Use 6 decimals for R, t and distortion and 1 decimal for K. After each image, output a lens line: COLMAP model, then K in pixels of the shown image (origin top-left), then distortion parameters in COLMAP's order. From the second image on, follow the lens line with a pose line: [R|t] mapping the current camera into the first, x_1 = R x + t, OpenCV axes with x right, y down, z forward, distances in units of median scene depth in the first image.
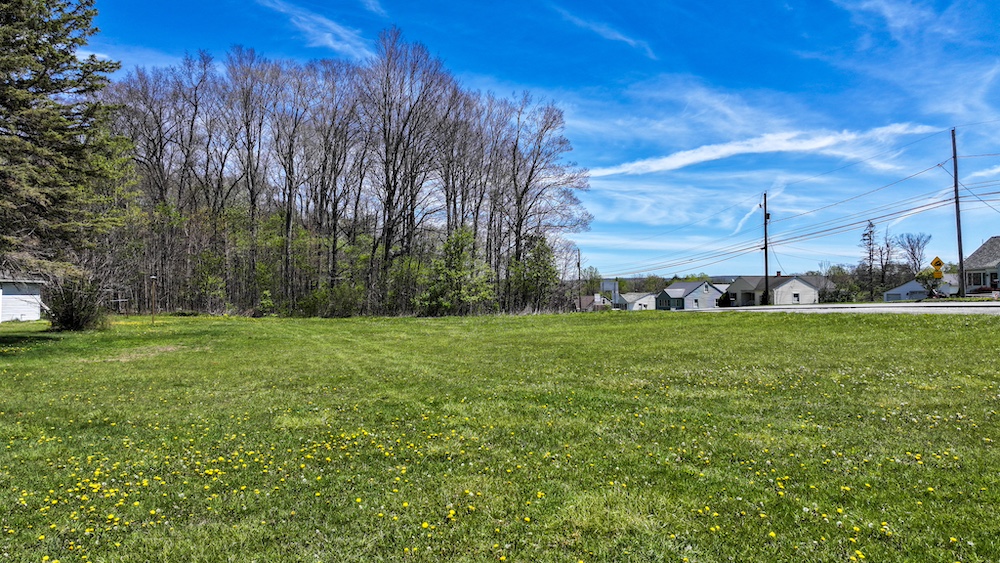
lens RADIAL K [[693.8, 0, 495.1], [0, 693.8, 280.1], [0, 0, 1]] dist [-0.001139, -0.000175]
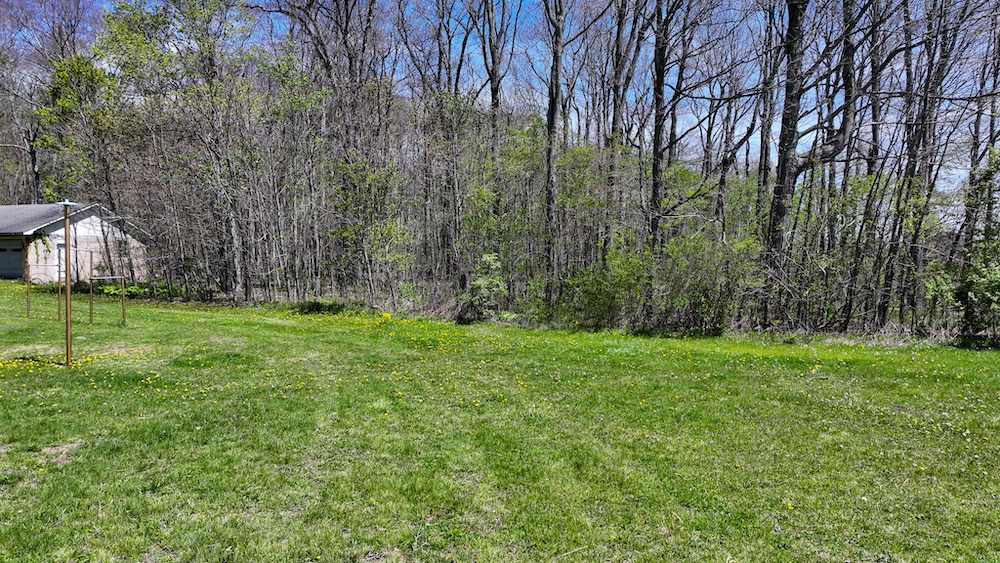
lens RADIAL K [[693.8, 0, 495.1], [0, 693.8, 280.1], [0, 0, 1]] dist [-0.001139, -0.000175]
pose [[0.924425, 0.017912, -0.380942, -0.178580], [0.001884, 0.998670, 0.051529, 0.010041], [0.381358, -0.048352, 0.923162, 0.639790]]
